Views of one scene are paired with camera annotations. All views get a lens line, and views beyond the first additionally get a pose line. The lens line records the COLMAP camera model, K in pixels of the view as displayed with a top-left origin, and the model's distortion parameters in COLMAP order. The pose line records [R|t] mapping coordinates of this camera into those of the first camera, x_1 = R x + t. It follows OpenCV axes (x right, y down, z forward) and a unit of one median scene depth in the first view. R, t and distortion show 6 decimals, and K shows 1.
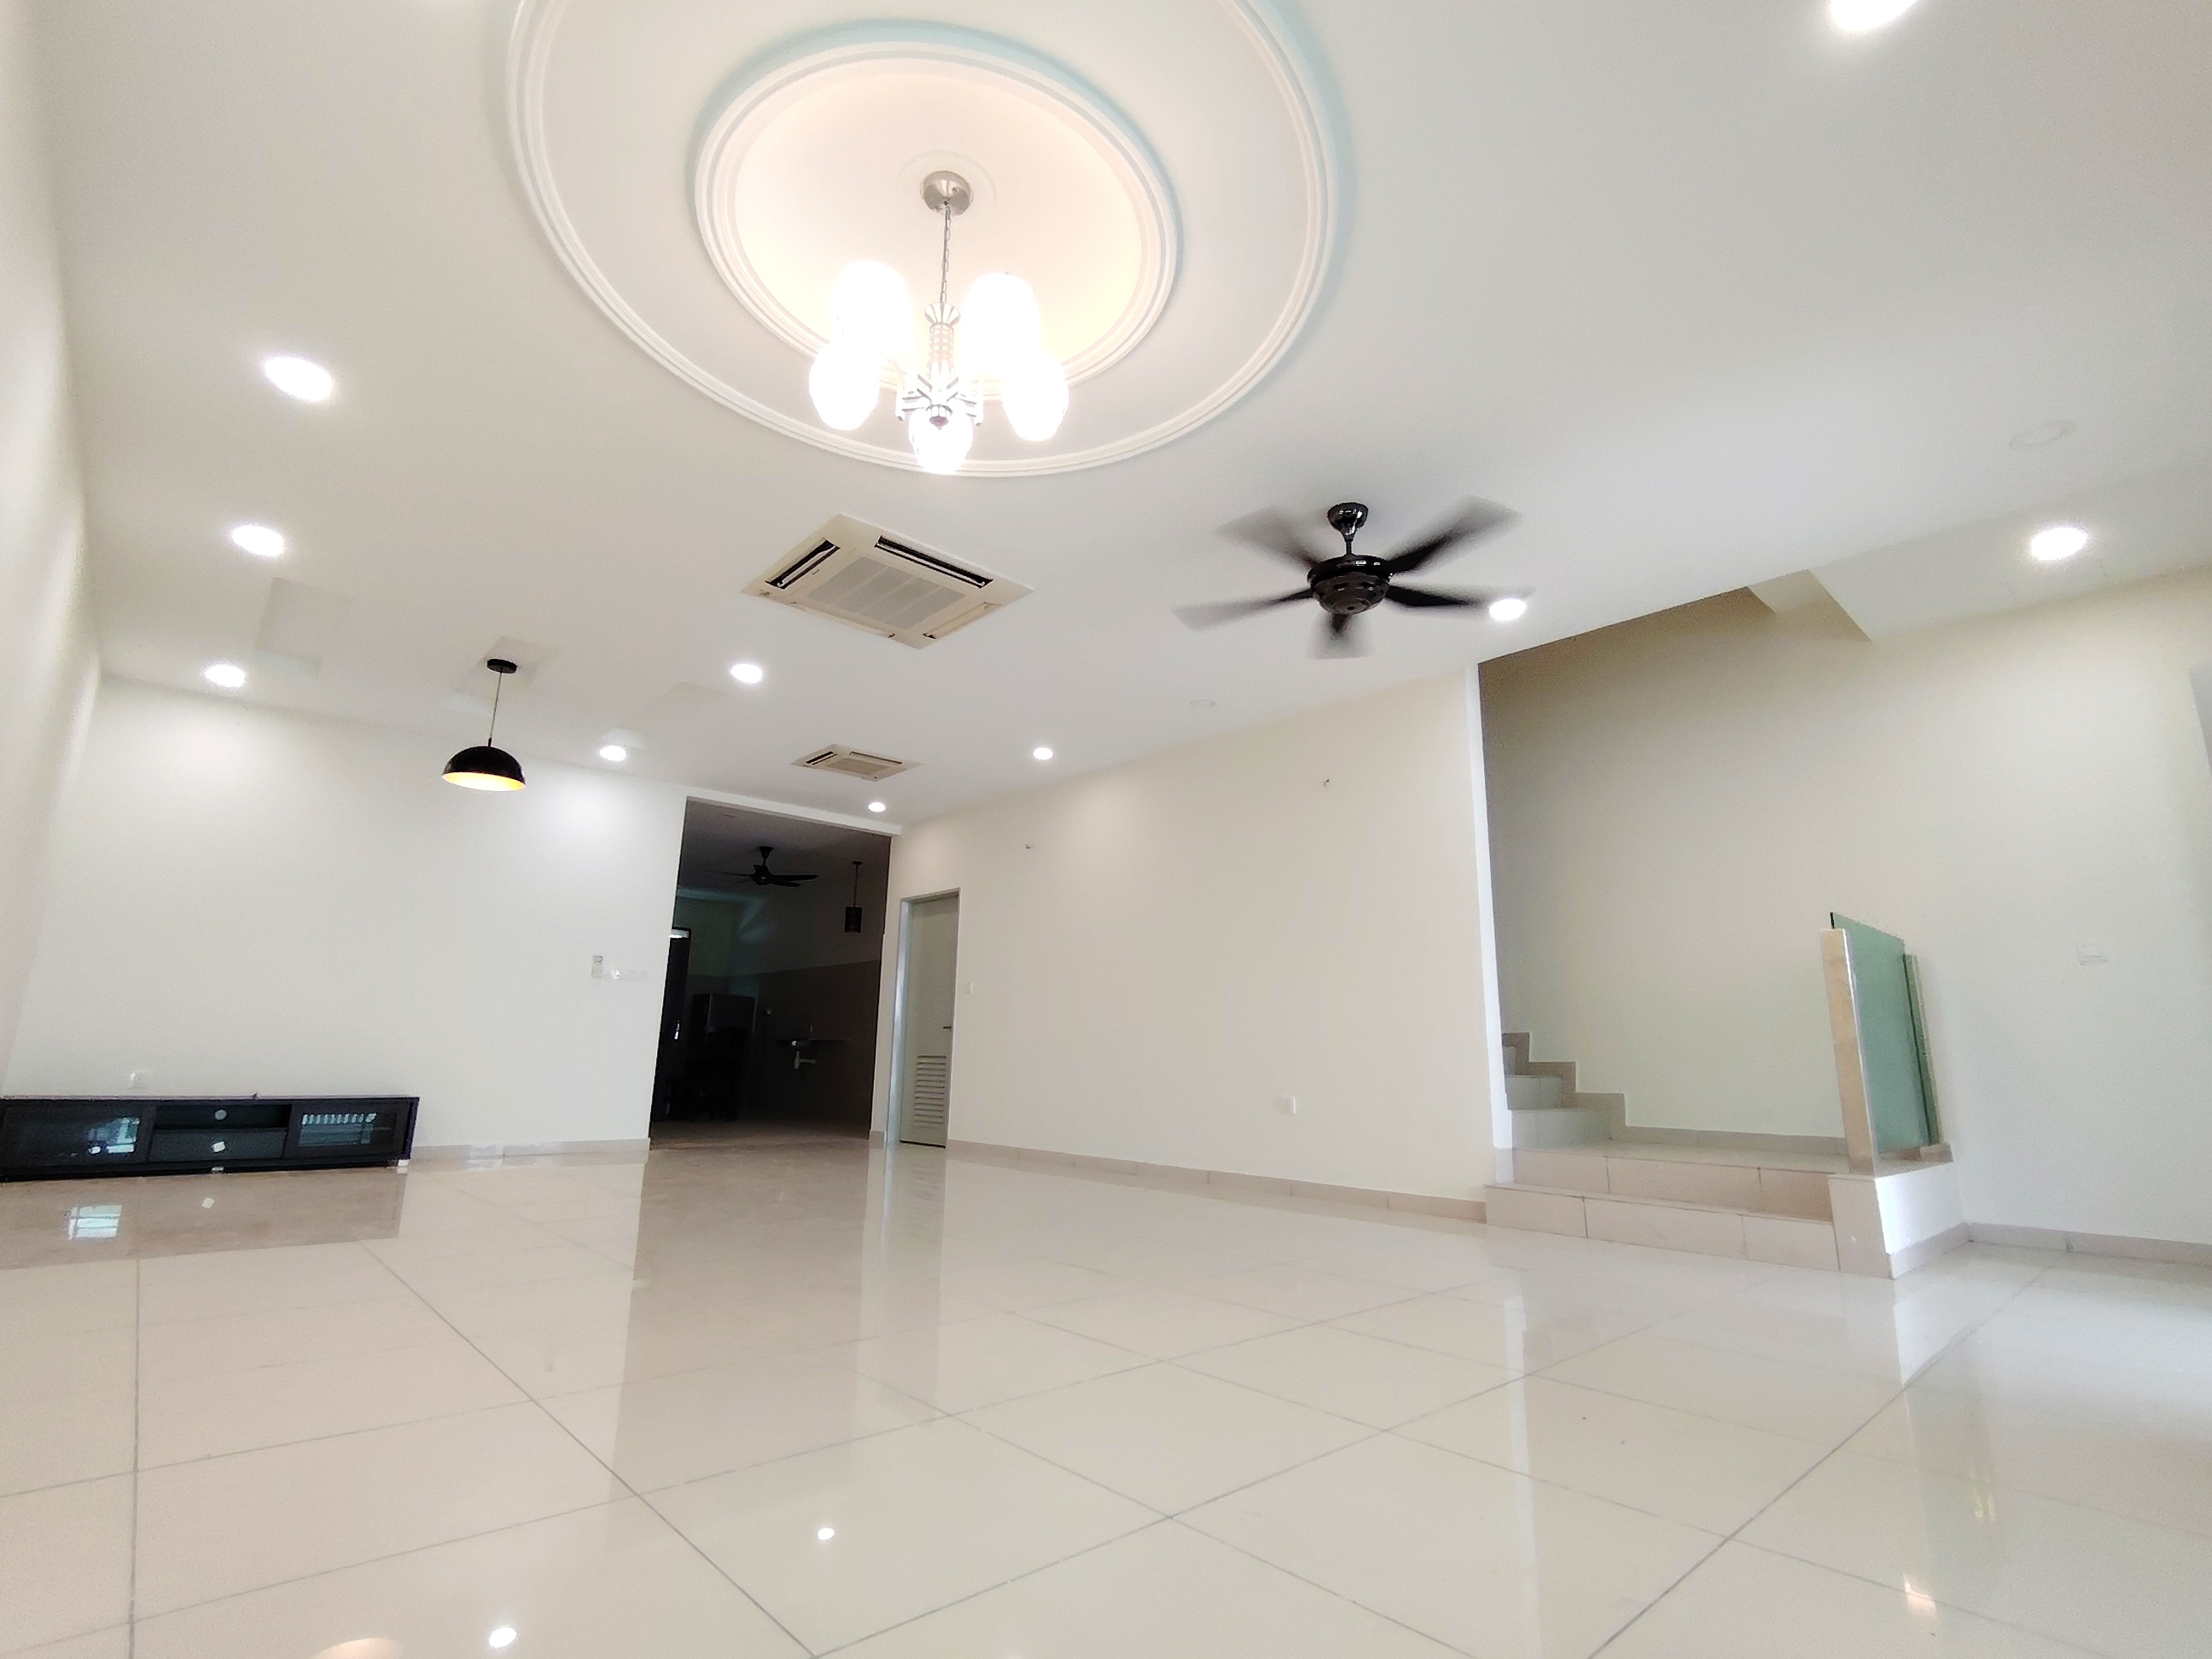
lens RADIAL K [[1040.6, 0, 1103.0], [0, 1040.6, 830.3], [0, 0, 1]] dist [-0.002770, -0.001026]
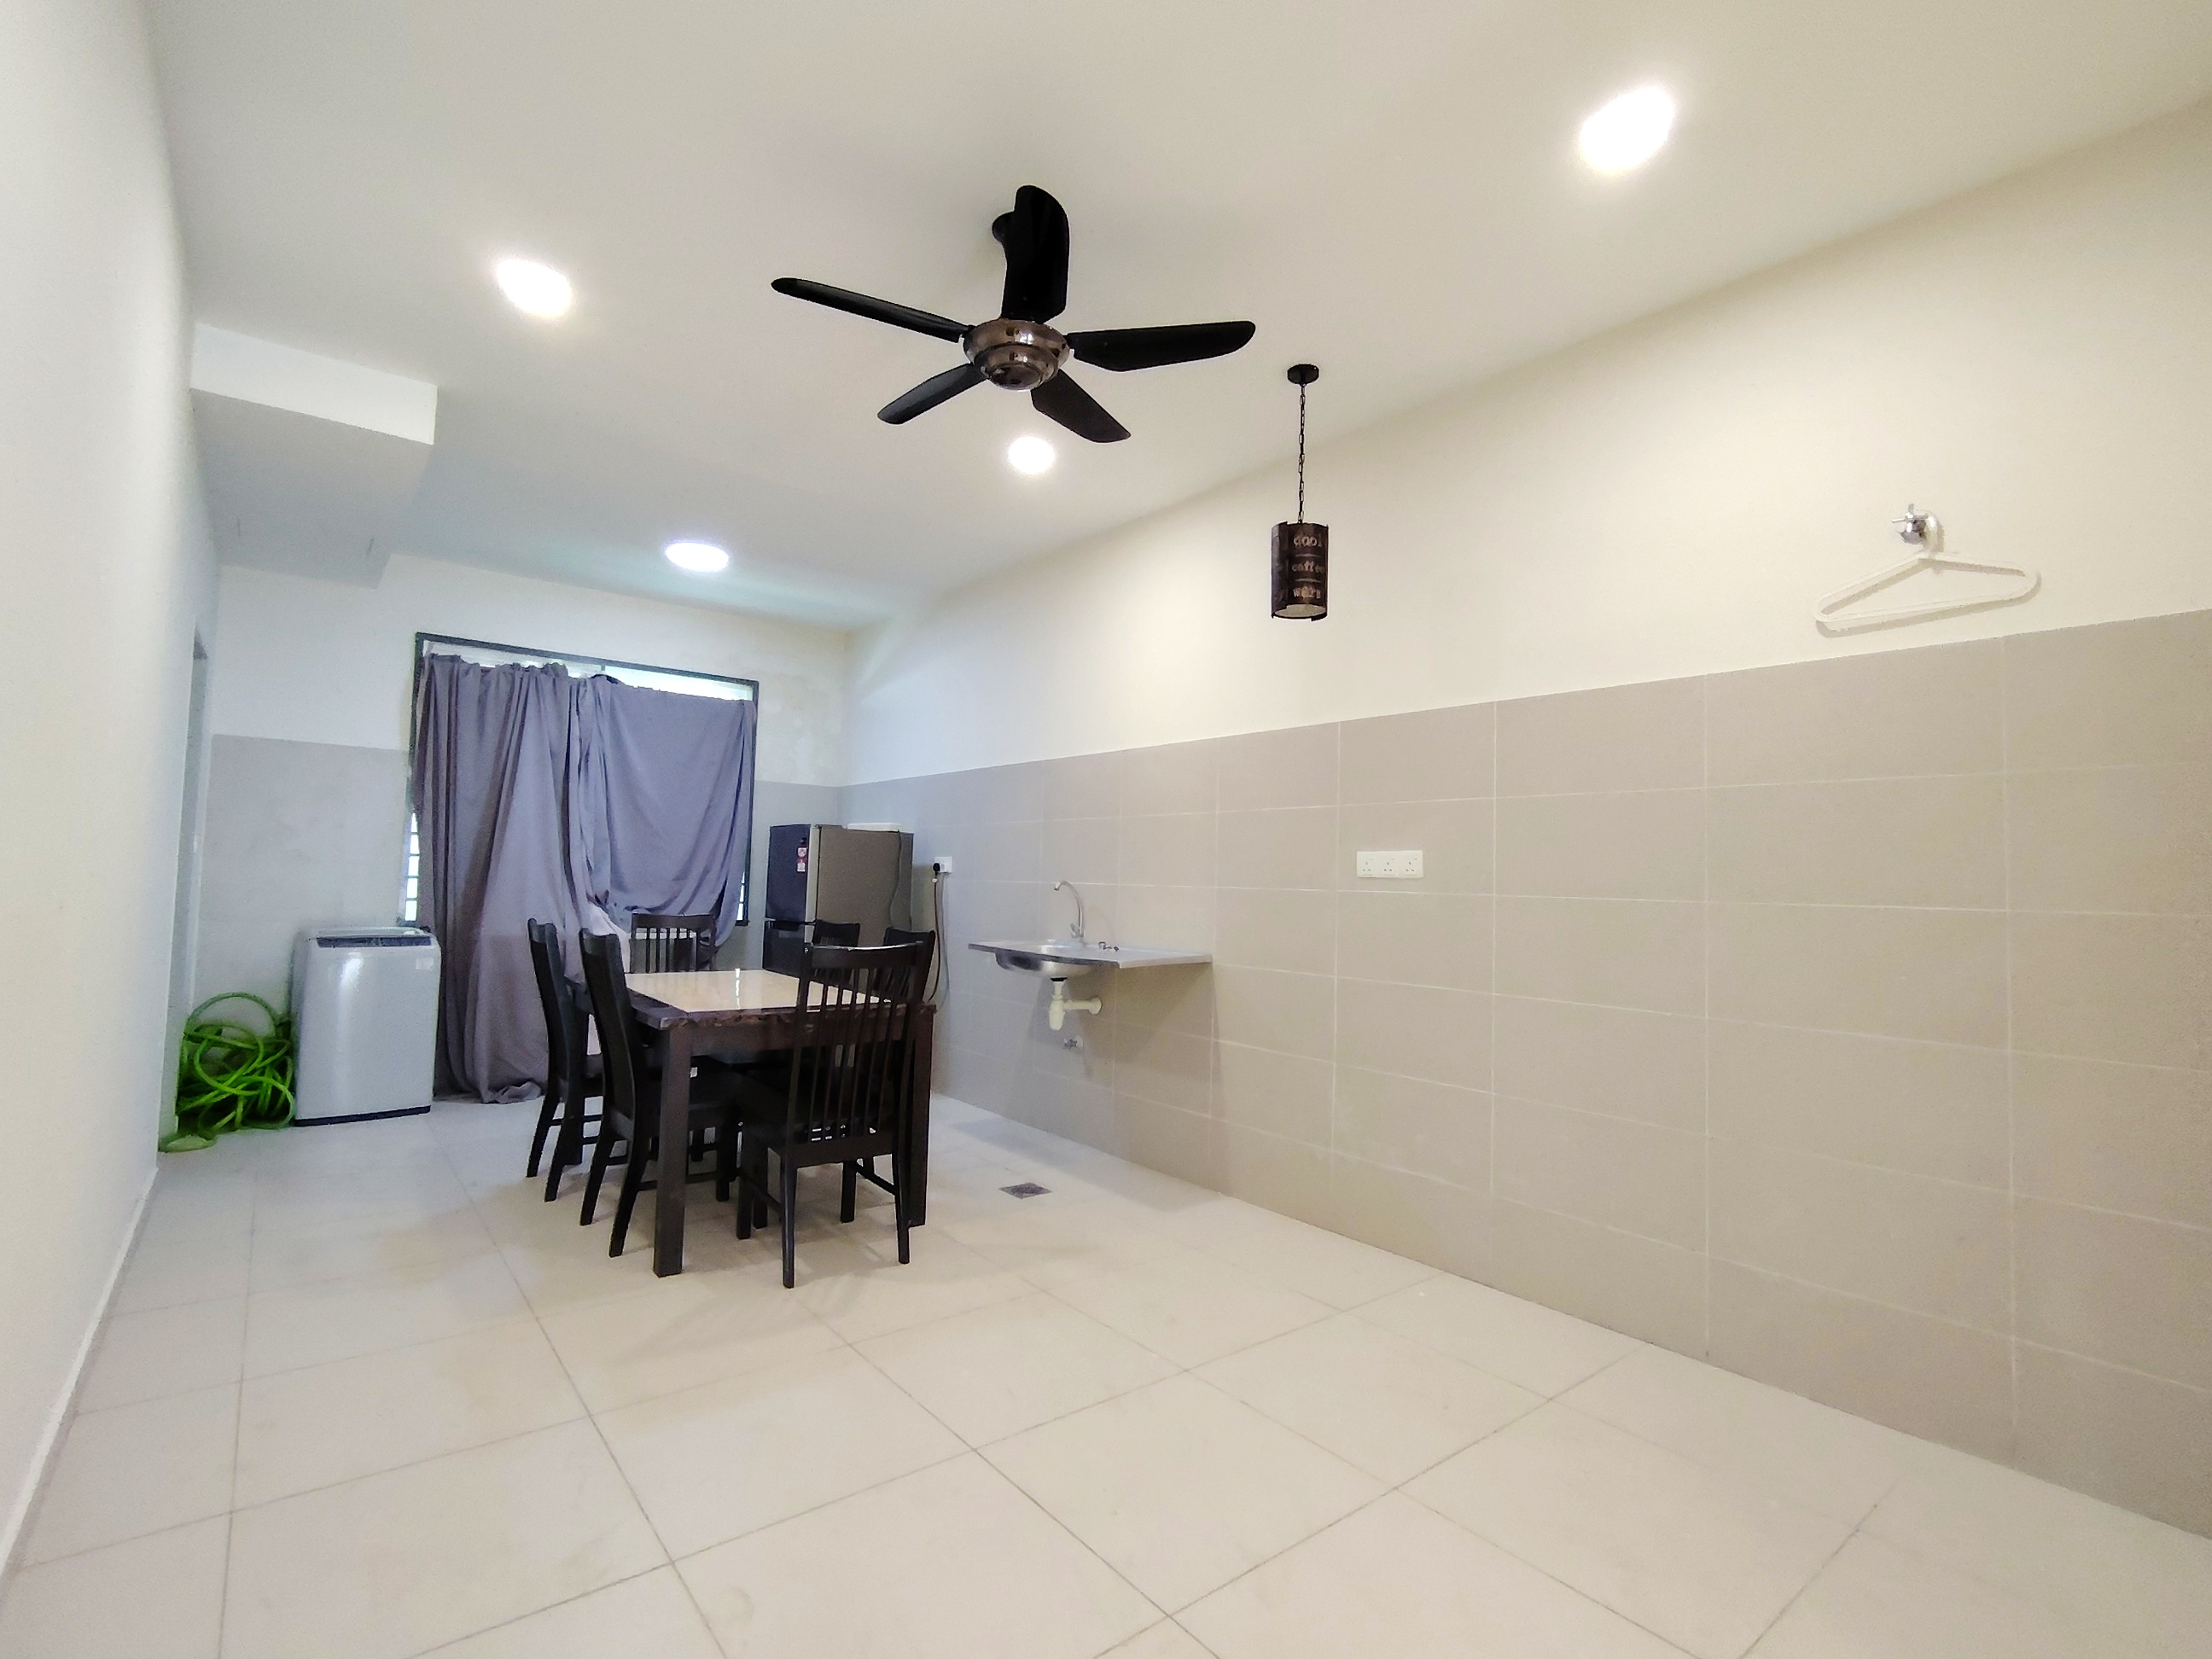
lens RADIAL K [[1040.6, 0, 1108.6], [0, 1040.6, 827.8], [0, 0, 1]] dist [-0.002770, -0.001026]
pose [[0.997217, -0.011406, -0.073675, -0.244138], [0.024101, 0.984487, 0.173797, 0.093937], [0.070550, -0.175089, 0.982022, 0.642036]]
